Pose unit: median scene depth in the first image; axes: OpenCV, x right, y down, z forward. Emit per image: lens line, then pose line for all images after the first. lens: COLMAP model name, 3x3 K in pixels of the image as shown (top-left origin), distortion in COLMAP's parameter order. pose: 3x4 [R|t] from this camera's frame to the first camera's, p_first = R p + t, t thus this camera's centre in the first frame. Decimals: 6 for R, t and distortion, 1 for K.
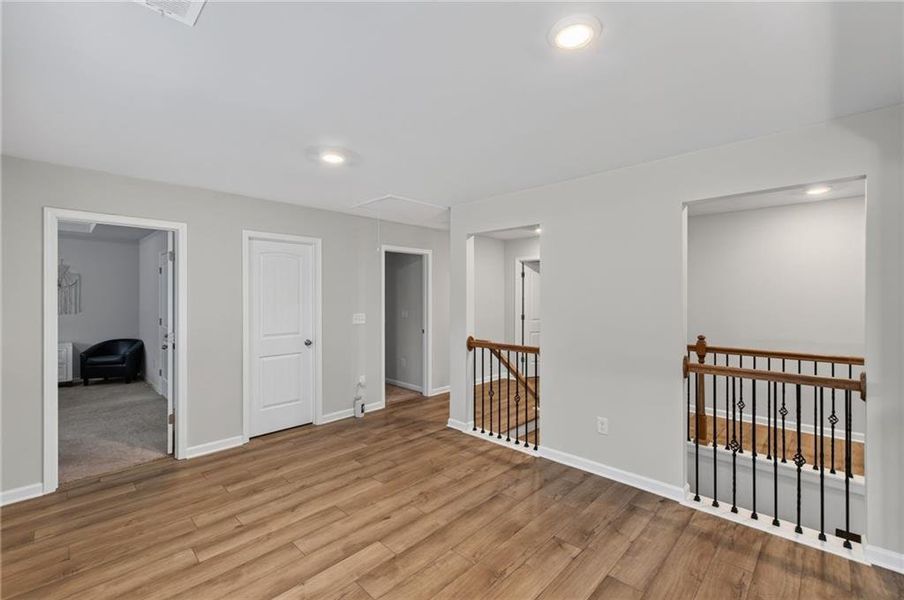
lens RADIAL K [[389.0, 0, 448.9], [0, 389.0, 296.5], [0, 0, 1]] dist [-0.001507, -0.000149]
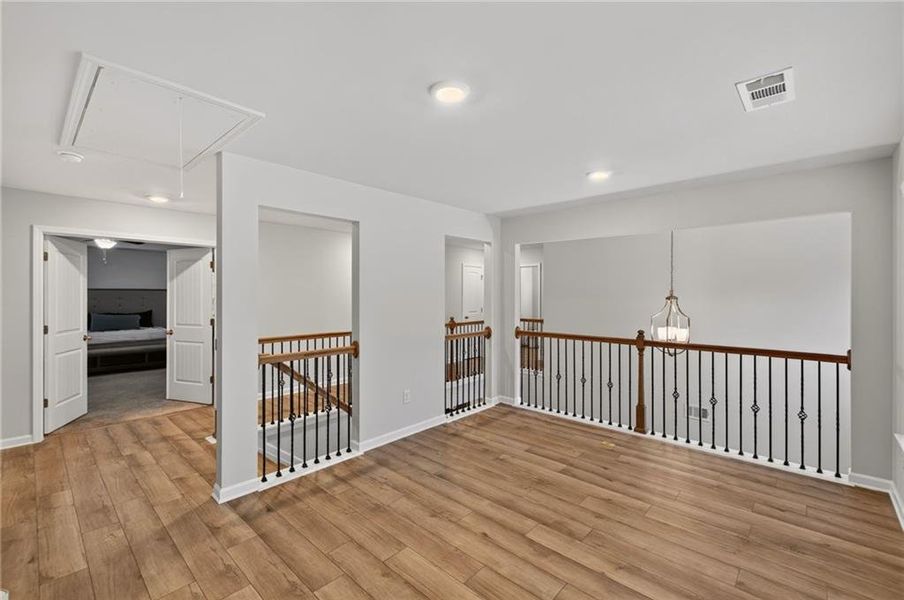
lens RADIAL K [[389.0, 0, 448.9], [0, 389.0, 296.5], [0, 0, 1]] dist [-0.001507, -0.000149]
pose [[-0.034863, -0.005562, 0.999377, -0.917576], [0.001283, 0.999983, 0.005610, 0.001256], [-0.999391, 0.001478, -0.034855, 0.955509]]
